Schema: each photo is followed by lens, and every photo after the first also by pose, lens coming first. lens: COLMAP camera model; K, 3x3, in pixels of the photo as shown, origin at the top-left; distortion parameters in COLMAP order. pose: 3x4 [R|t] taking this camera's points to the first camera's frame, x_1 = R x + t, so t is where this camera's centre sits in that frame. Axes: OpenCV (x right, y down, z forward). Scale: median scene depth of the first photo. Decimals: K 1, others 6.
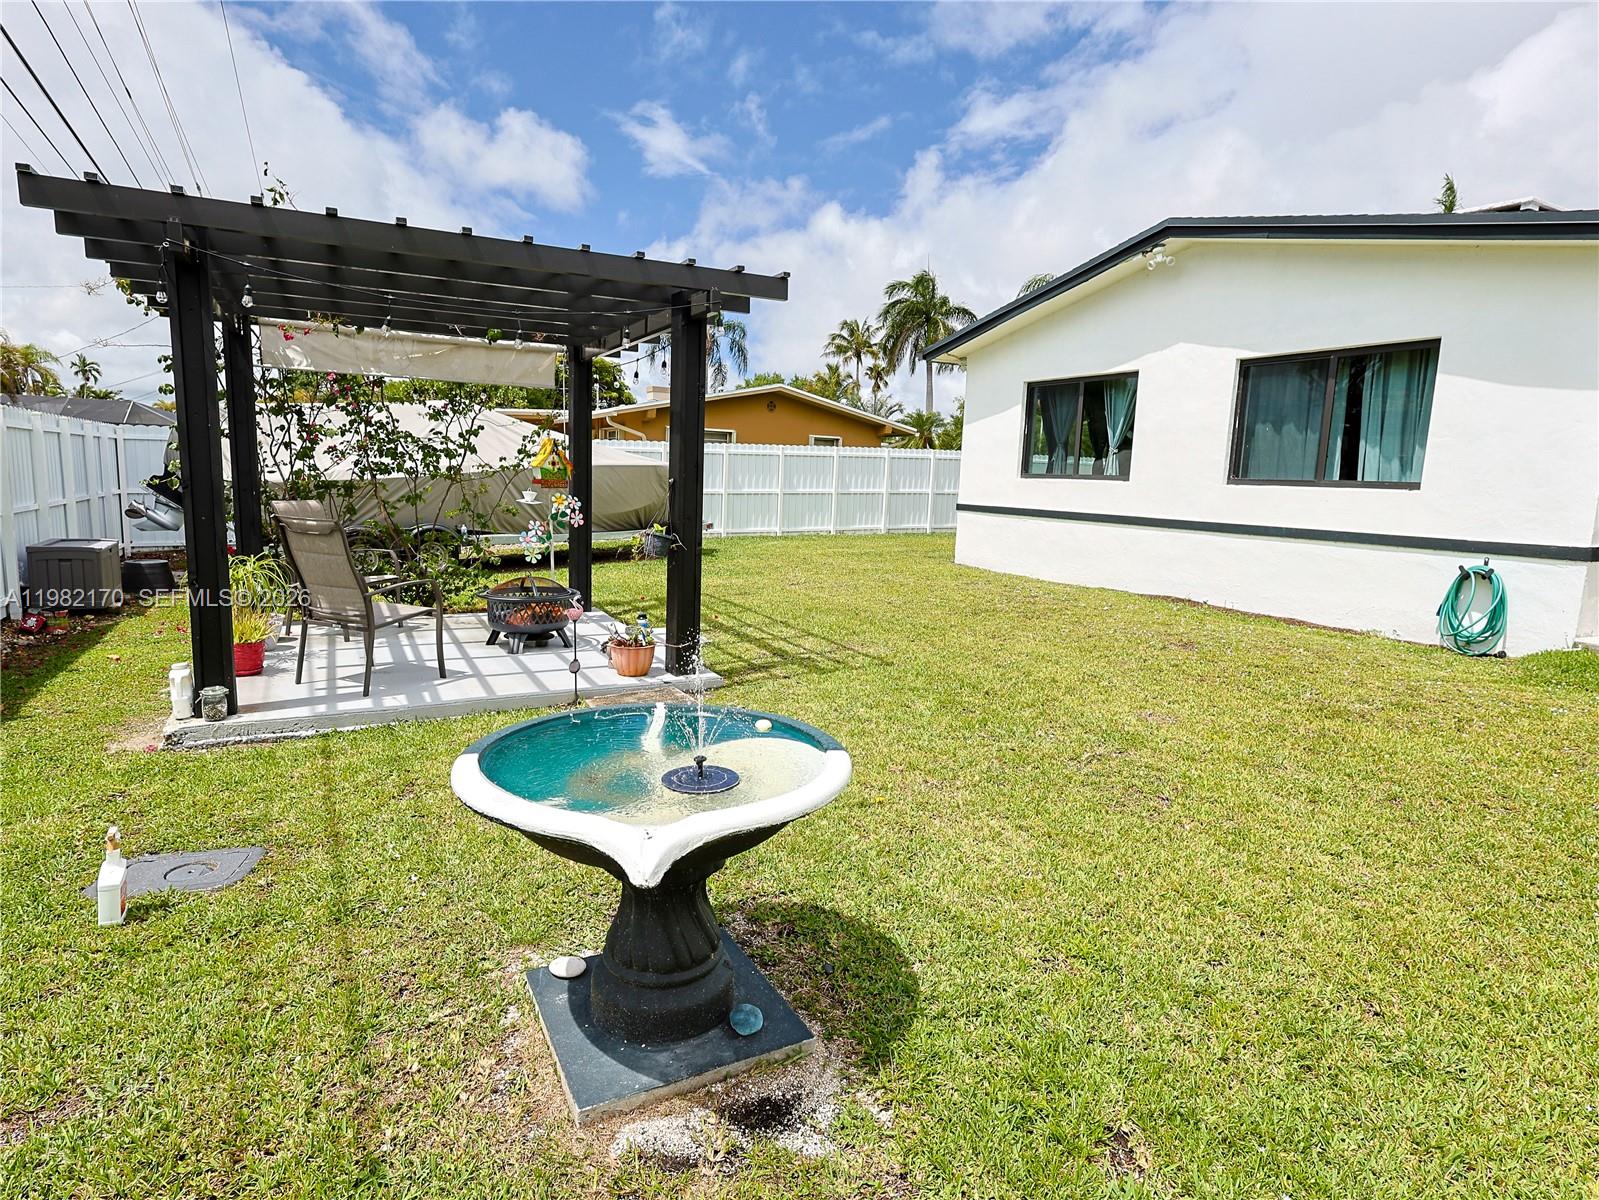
lens RADIAL K [[877.4, 0, 799.5], [0, 877.4, 600.0], [0, 0, 1]] dist [-0.004868, 0.000752]
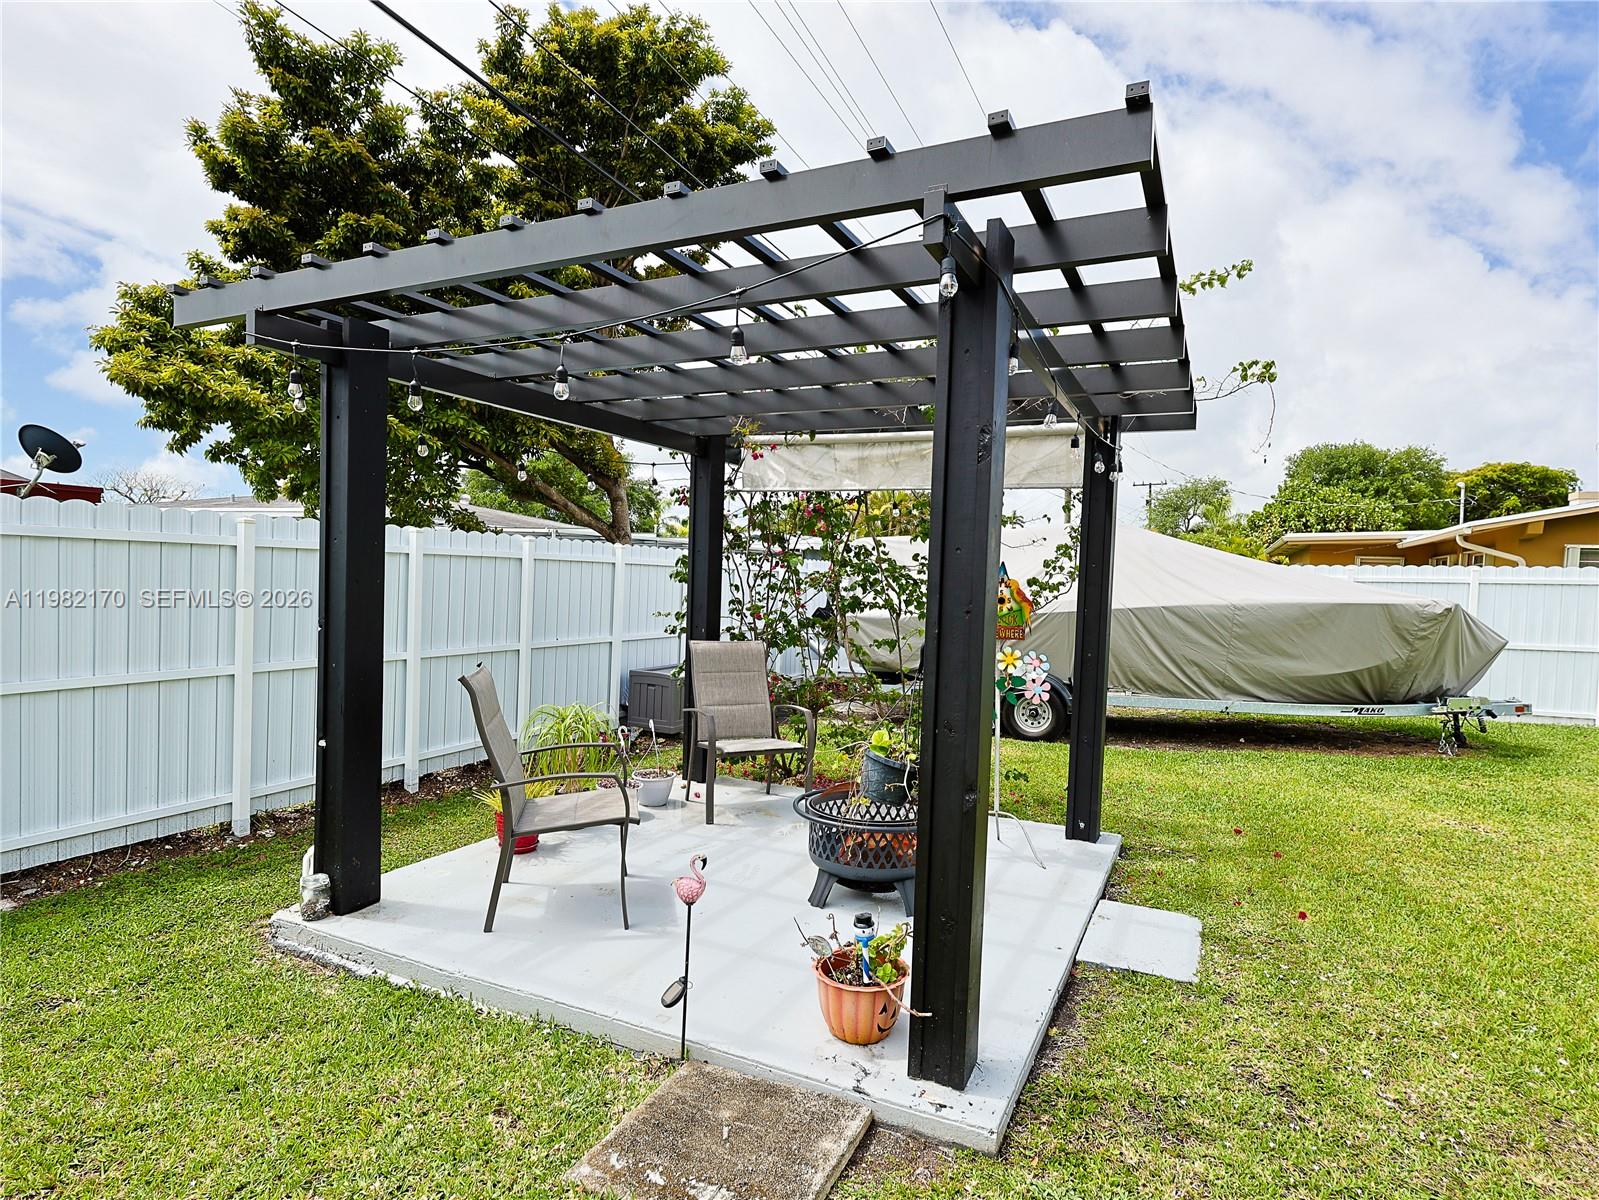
lens RADIAL K [[877.4, 0, 799.5], [0, 877.4, 600.0], [0, 0, 1]] dist [-0.004868, 0.000752]
pose [[0.589553, 0.006588, -0.807703, 0.144920], [-0.129088, 0.987883, -0.086165, -0.083191], [0.797348, 0.155063, 0.583259, 0.519059]]
